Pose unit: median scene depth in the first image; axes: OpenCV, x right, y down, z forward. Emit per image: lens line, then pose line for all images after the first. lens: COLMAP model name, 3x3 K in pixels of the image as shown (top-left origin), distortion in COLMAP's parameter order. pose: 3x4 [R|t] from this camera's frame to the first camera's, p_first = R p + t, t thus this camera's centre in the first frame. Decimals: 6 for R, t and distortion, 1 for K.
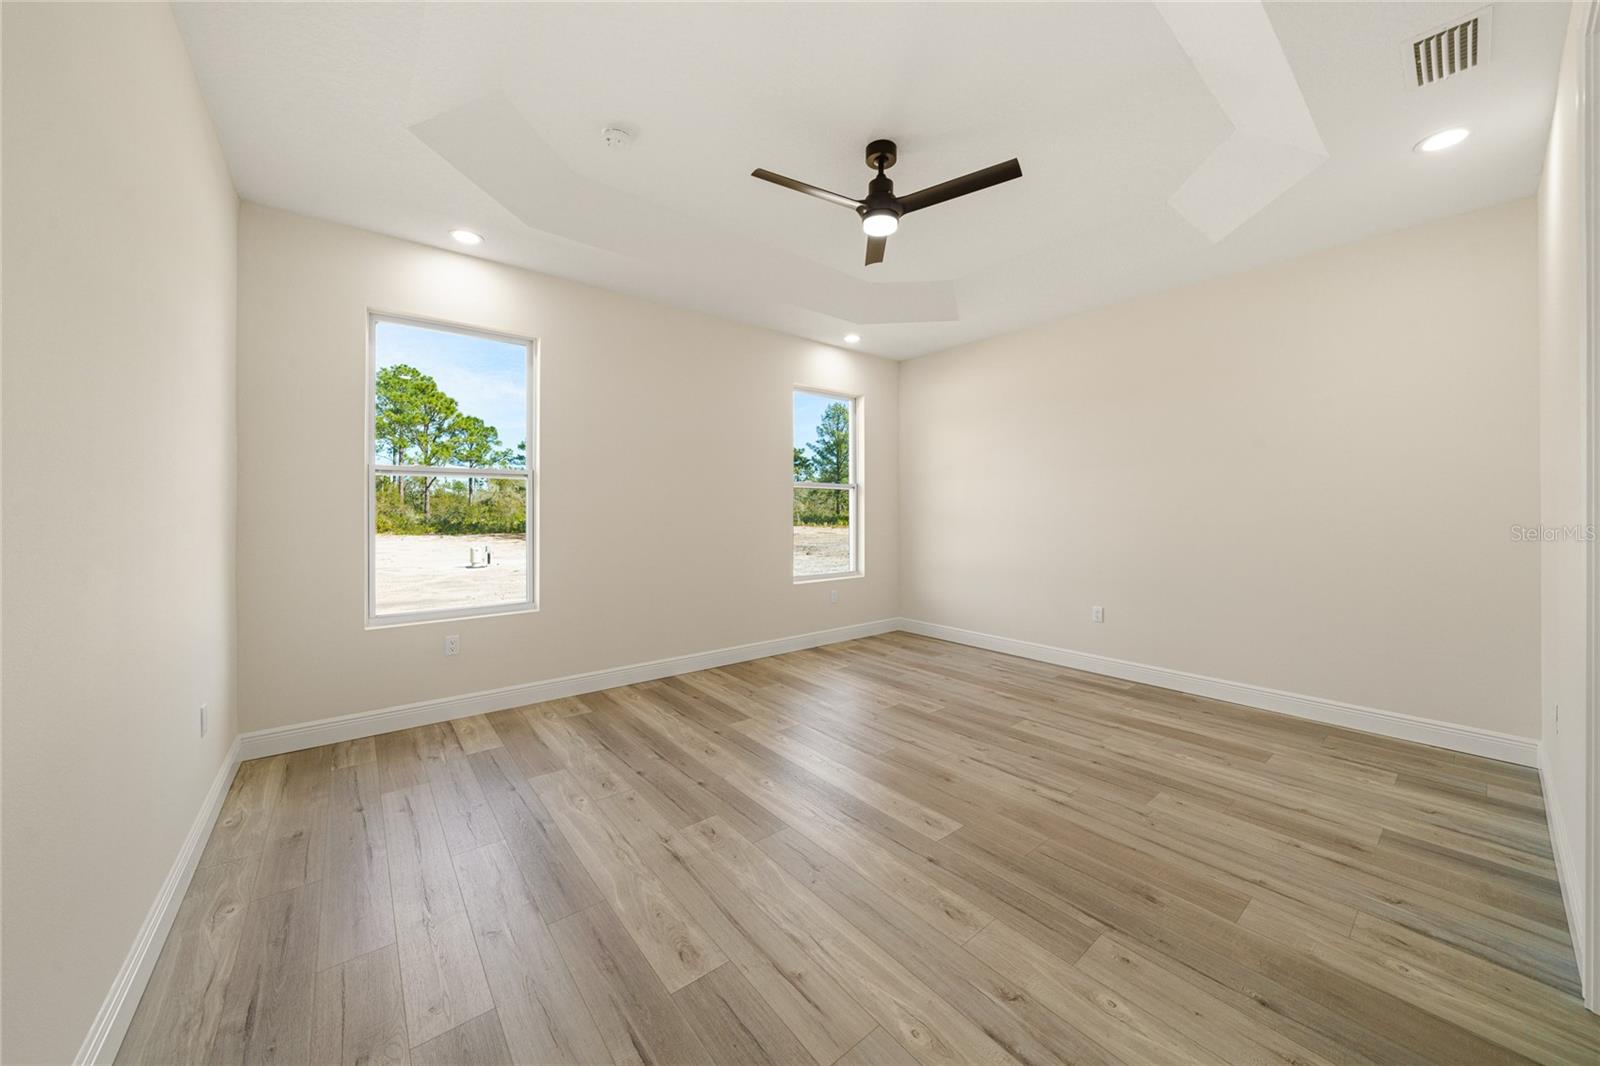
lens RADIAL K [[560.7, 0, 806.3], [0, 560.7, 522.4], [0, 0, 1]] dist [-0.005700, -0.000050]
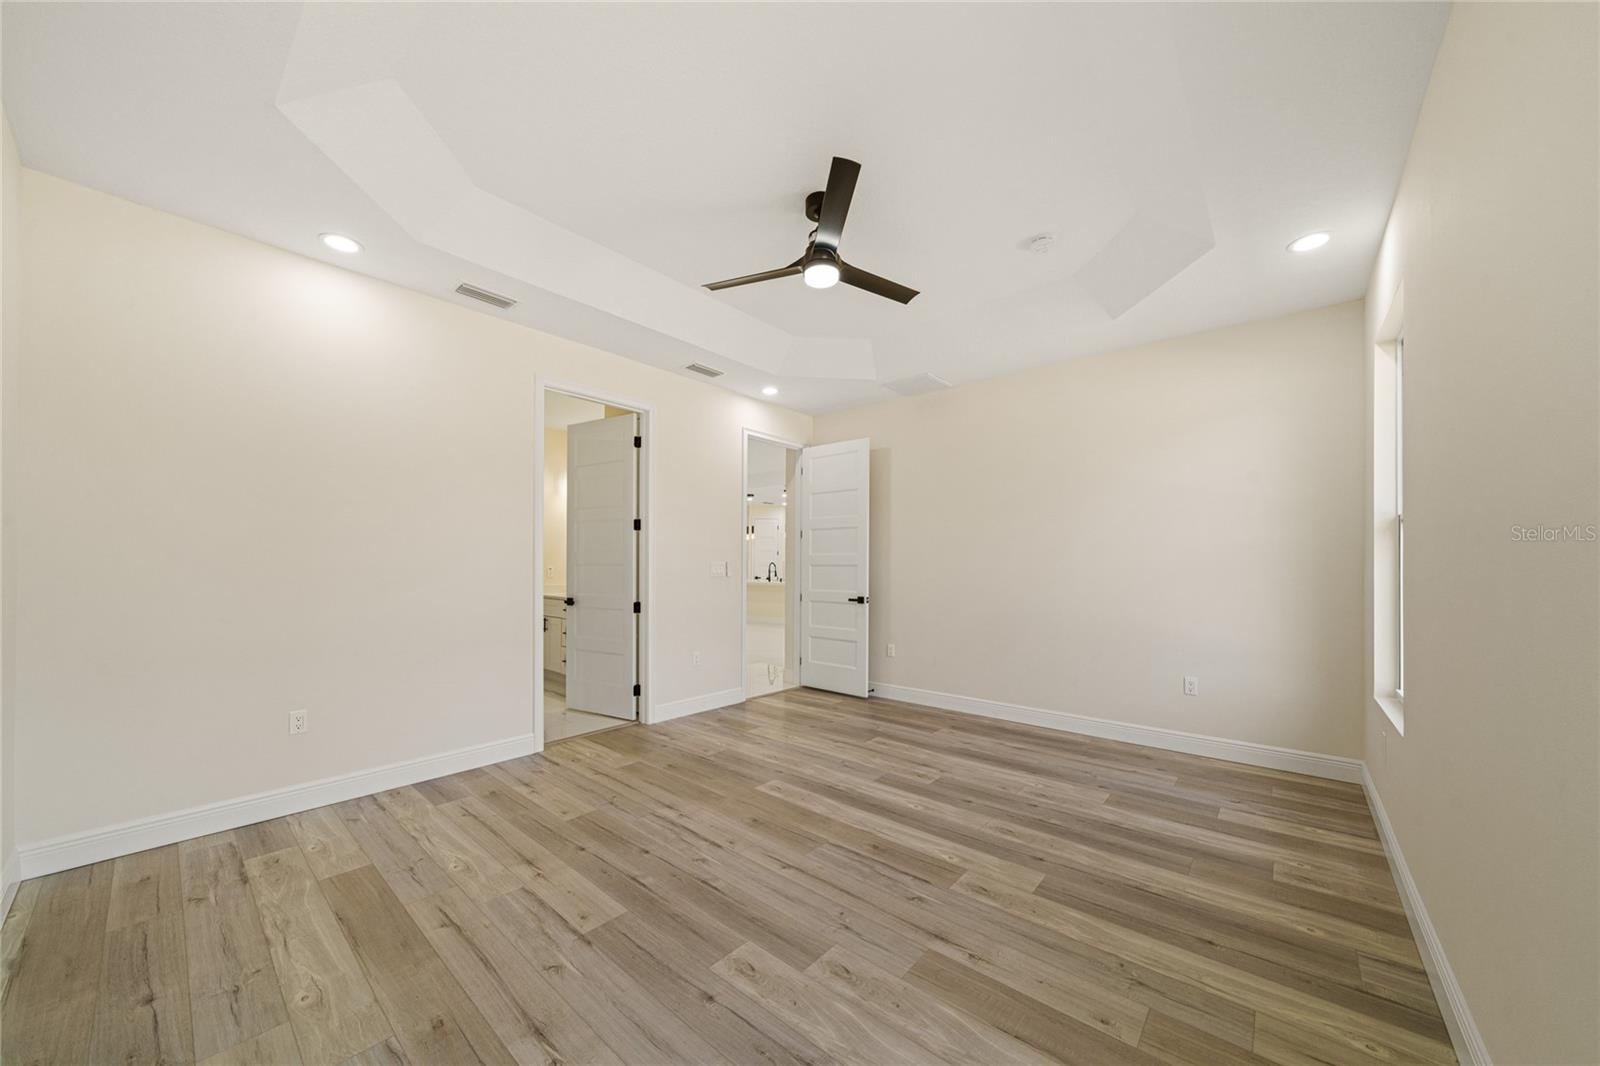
lens RADIAL K [[564.9, 0, 797.2], [0, 564.9, 575.7], [0, 0, 1]] dist [-0.000641, -0.000045]
pose [[-0.985370, -0.000257, -0.170426, 0.325015], [-0.006974, 0.999222, 0.038815, -0.038389], [0.170283, 0.039436, -0.984606, 1.867994]]
